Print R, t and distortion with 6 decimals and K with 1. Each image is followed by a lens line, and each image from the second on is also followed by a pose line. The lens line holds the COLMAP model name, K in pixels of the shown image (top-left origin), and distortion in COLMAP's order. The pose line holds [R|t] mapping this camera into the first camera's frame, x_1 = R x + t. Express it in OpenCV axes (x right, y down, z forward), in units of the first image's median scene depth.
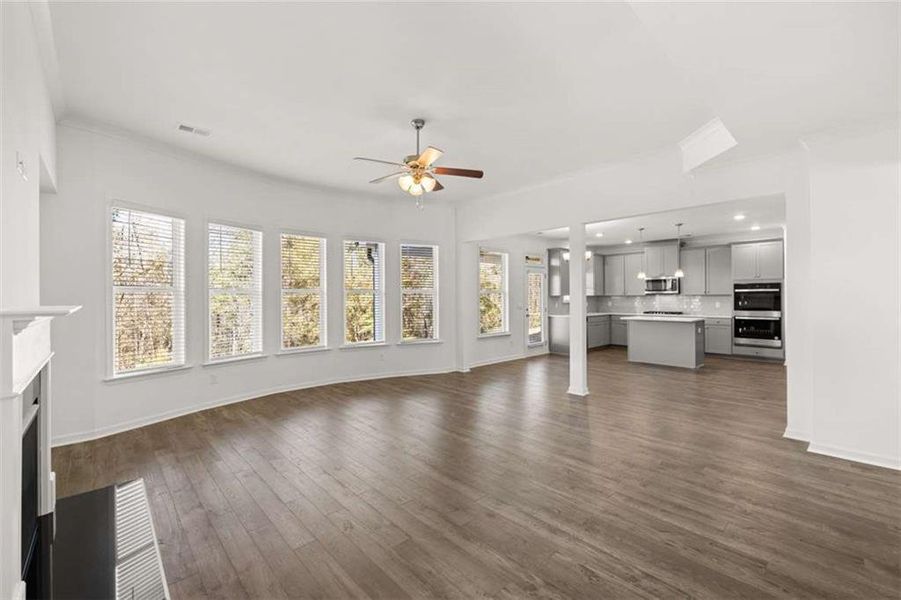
lens RADIAL K [[378.3, 0, 446.6], [0, 378.3, 296.8], [0, 0, 1]] dist [0.001314, 0.000030]
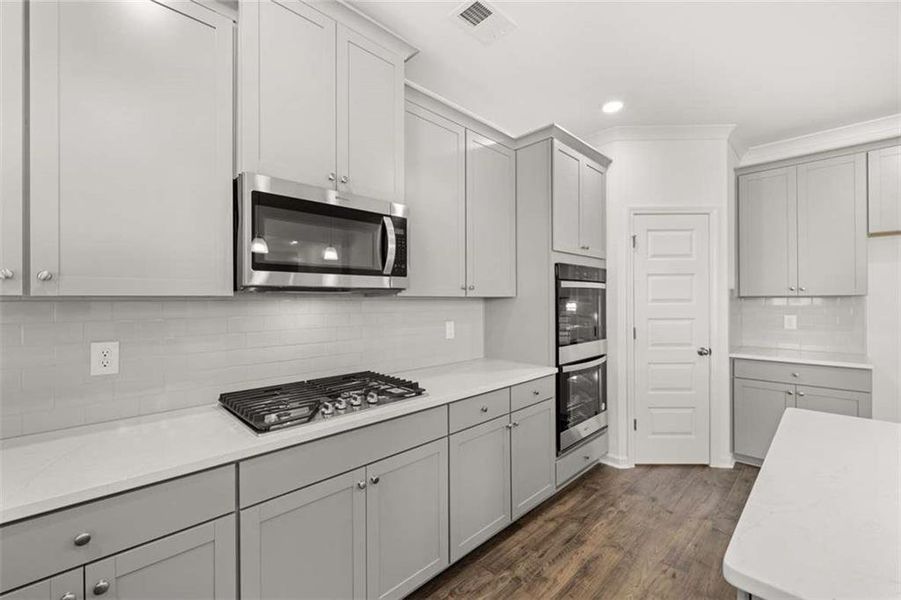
lens RADIAL K [[378.3, 0, 450.4], [0, 378.3, 299.0], [0, 0, 1]] dist [0.001314, 0.000030]
pose [[-0.036235, 0.004099, 0.999335, 0.470688], [0.000943, 0.999991, -0.004068, -0.002906], [-0.999343, 0.000795, -0.036238, 1.158096]]
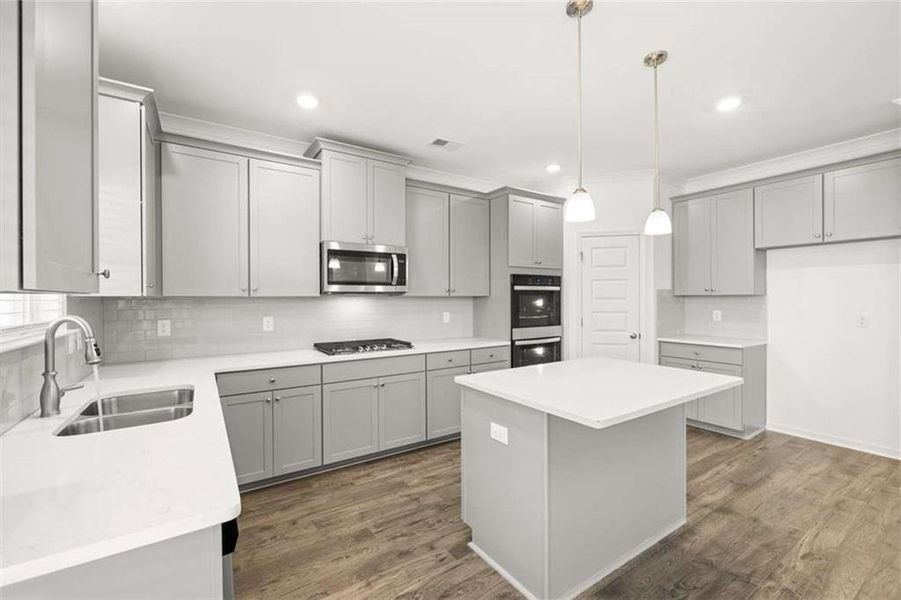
lens RADIAL K [[378.3, 0, 447.9], [0, 378.3, 301.0], [0, 0, 1]] dist [0.001314, 0.000030]
pose [[0.161093, -0.006228, 0.986920, 0.278549], [0.000356, 0.999980, 0.006252, -0.002713], [-0.986939, -0.000656, 0.161092, 1.055264]]
